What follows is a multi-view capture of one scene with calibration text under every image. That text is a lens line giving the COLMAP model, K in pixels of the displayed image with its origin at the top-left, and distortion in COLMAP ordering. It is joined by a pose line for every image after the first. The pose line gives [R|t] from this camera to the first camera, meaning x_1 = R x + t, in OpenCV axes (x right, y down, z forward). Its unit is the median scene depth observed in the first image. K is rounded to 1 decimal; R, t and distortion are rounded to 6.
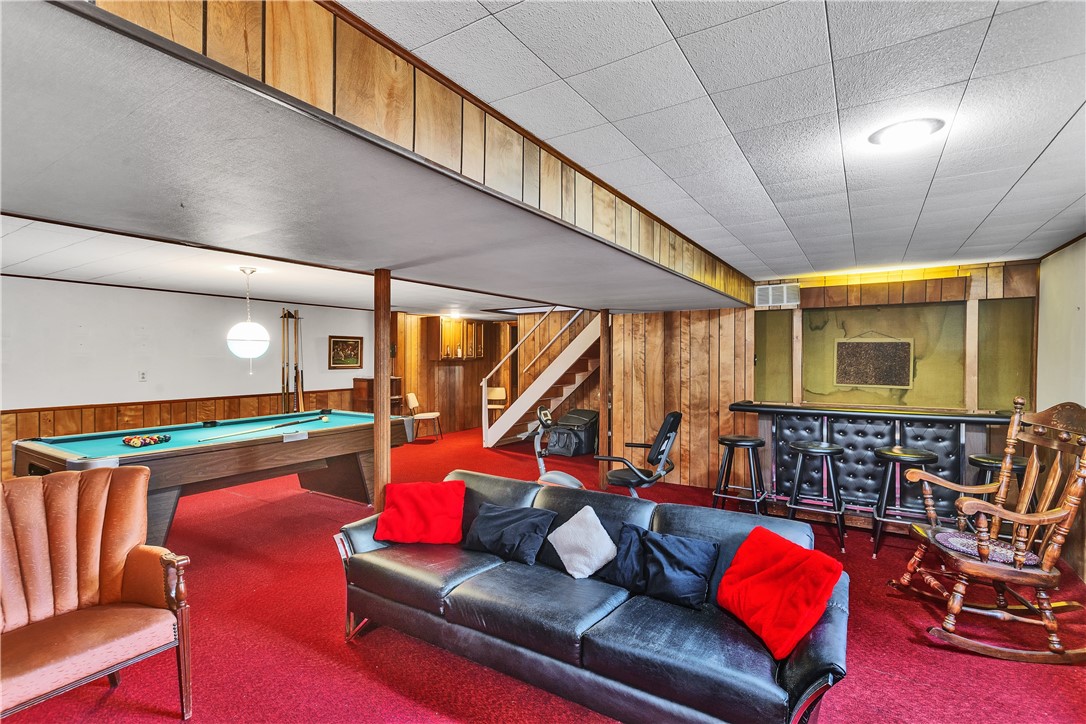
lens RADIAL K [[524.7, 0, 526.3], [0, 524.7, 362.2], [0, 0, 1]] dist [-0.004512, -0.000510]
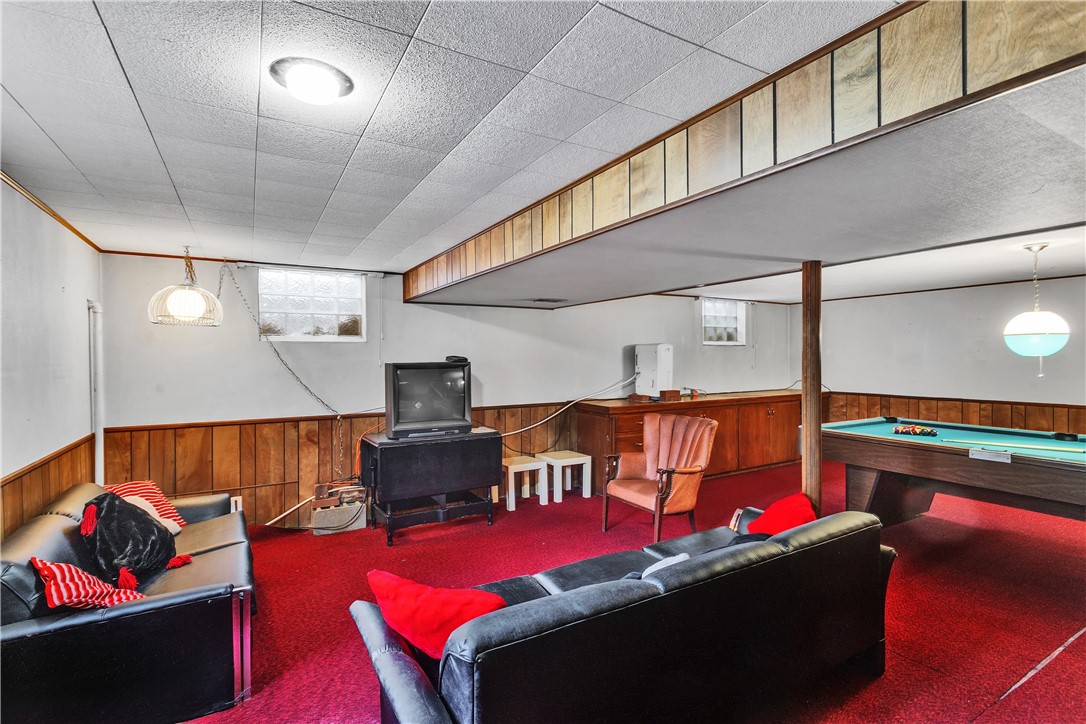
lens RADIAL K [[525.8, 0, 543.0], [0, 525.8, 362.0], [0, 0, 1]] dist [-0.000923, -0.000088]
pose [[-0.449877, 0.011738, -0.893014, 0.530608], [-0.001288, 0.999904, 0.013792, -0.008475], [0.893090, 0.007354, -0.449818, 0.691153]]
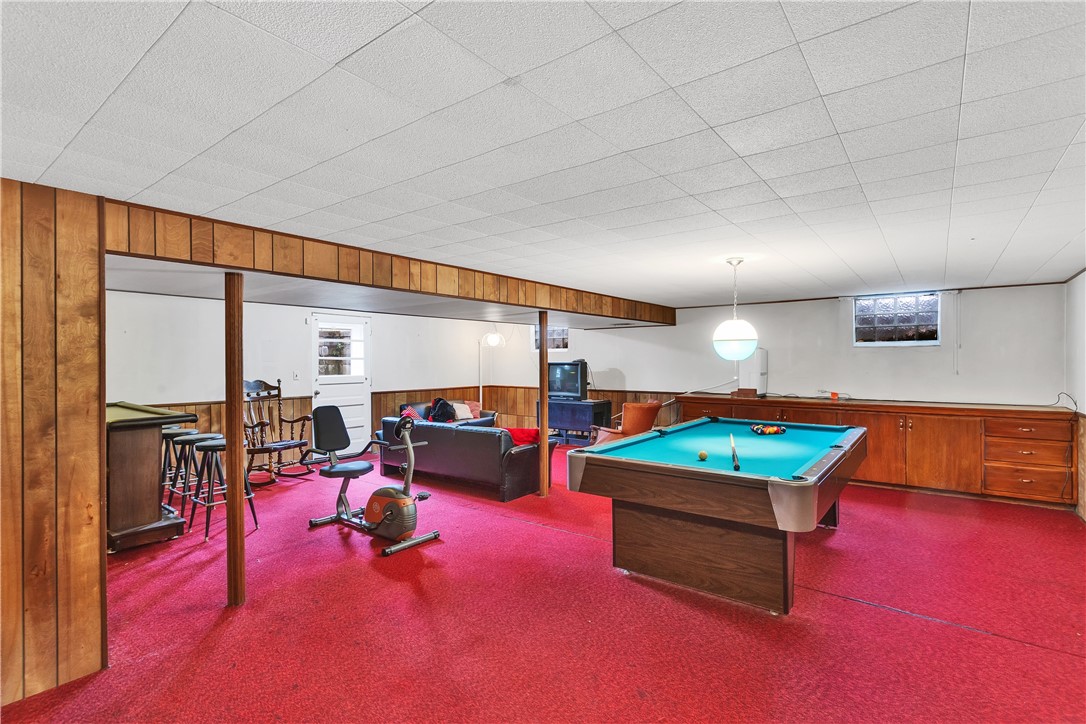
lens RADIAL K [[524.7, 0, 526.3], [0, 524.7, 362.2], [0, 0, 1]] dist [-0.004512, -0.000510]
pose [[-0.995745, 0.004358, 0.092046, -0.264274], [0.005441, 0.999919, 0.011516, -0.017886], [-0.091988, 0.011968, -0.995688, 1.928550]]
